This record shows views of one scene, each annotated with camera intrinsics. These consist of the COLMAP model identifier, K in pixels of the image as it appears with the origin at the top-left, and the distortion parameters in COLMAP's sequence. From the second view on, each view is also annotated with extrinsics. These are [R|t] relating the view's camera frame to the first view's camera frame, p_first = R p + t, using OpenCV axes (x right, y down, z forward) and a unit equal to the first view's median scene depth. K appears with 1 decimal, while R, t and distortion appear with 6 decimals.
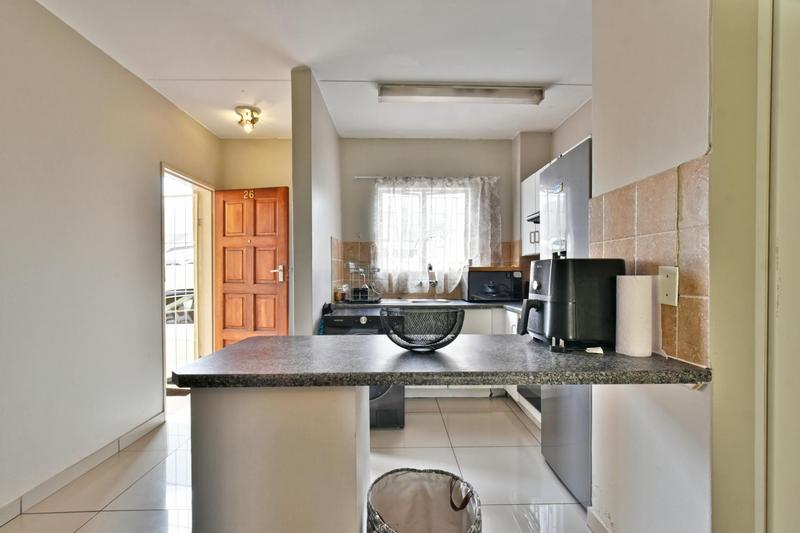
lens RADIAL K [[357.6, 0, 398.7], [0, 357.6, 277.1], [0, 0, 1]] dist [0.002270, -0.000386]
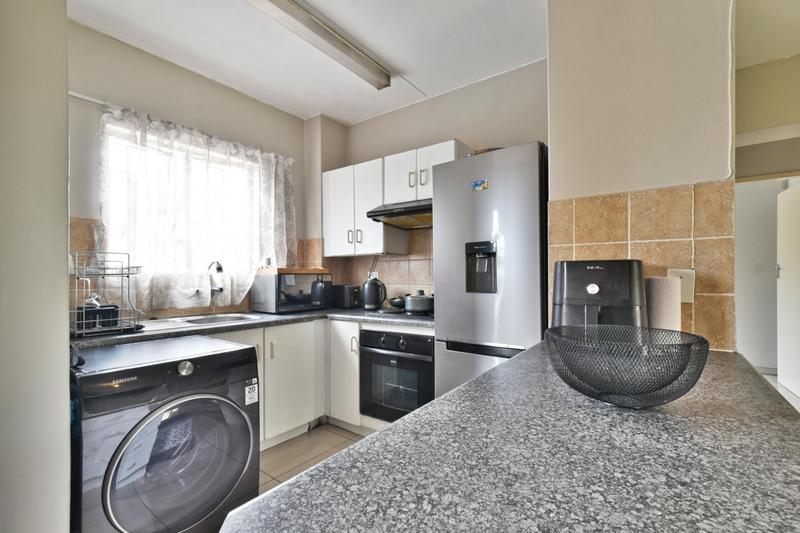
lens RADIAL K [[357.6, 0, 398.7], [0, 357.6, 277.1], [0, 0, 1]] dist [0.002270, -0.000386]
pose [[0.618413, -0.003554, 0.785845, -0.223469], [0.011611, 0.999922, -0.004614, -0.002915], [-0.785768, 0.011978, 0.618406, 0.310280]]
